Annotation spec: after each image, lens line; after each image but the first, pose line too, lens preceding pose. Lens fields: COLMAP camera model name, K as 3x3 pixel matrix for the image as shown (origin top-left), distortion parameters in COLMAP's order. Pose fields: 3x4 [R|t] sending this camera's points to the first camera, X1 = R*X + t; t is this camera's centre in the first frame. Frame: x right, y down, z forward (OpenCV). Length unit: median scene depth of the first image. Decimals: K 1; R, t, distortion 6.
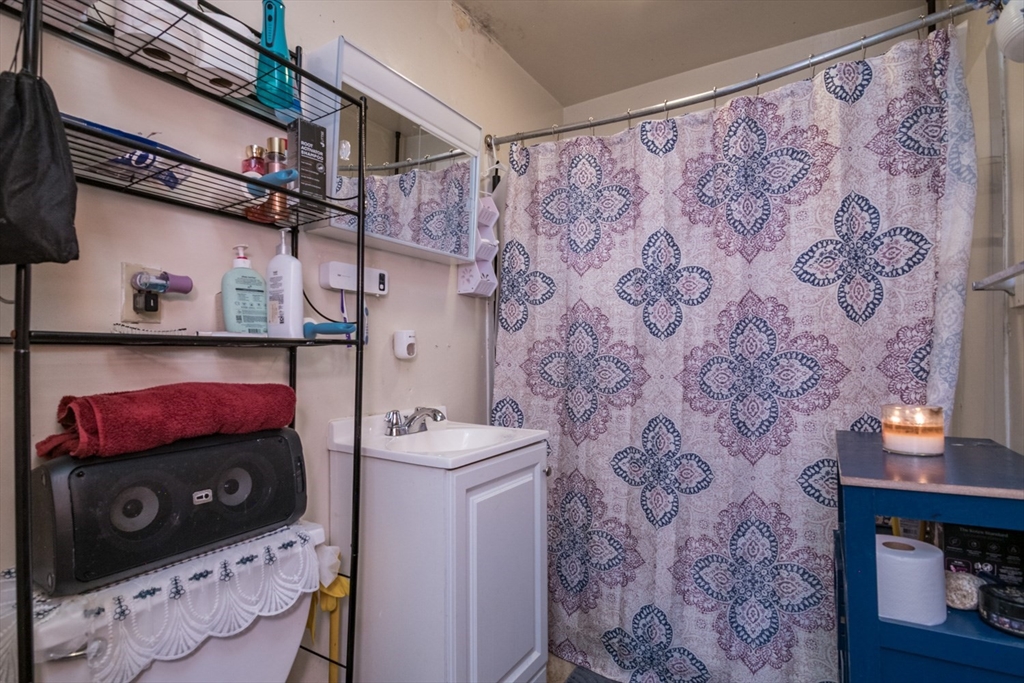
lens RADIAL K [[507.3, 0, 514.9], [0, 507.3, 344.0], [0, 0, 1]] dist [-0.023113, 0.001454]
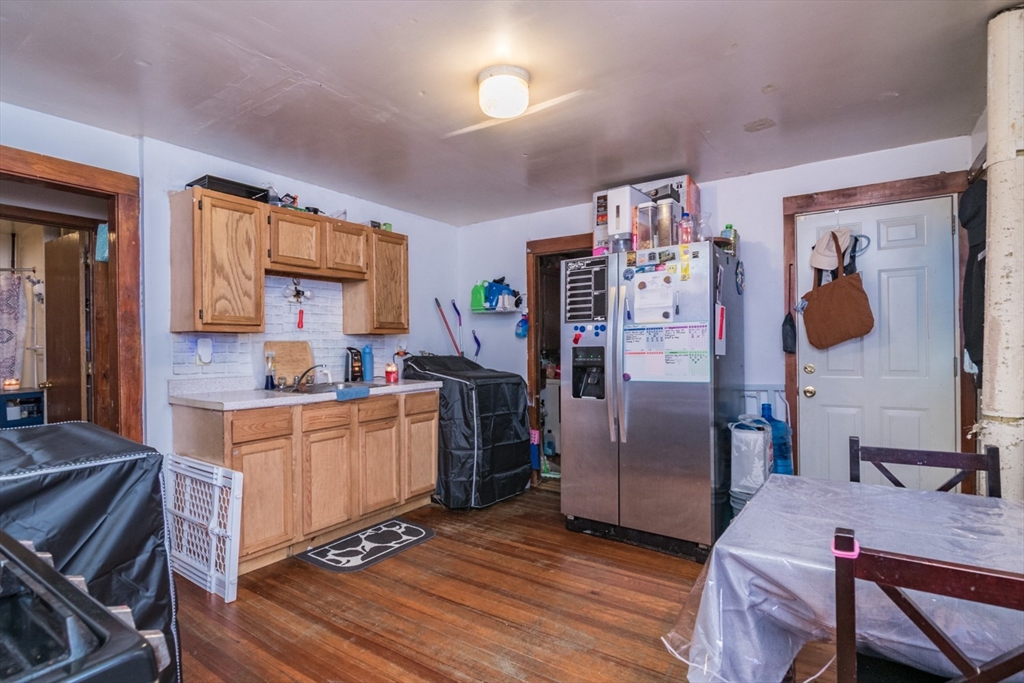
lens RADIAL K [[507.3, 0, 514.4], [0, 507.3, 344.3], [0, 0, 1]] dist [-0.023113, 0.001454]
pose [[0.039161, -0.001348, 0.999232, -2.598388], [-0.008119, 0.999966, 0.001667, -0.168223], [-0.999200, -0.008178, 0.039149, -2.742328]]
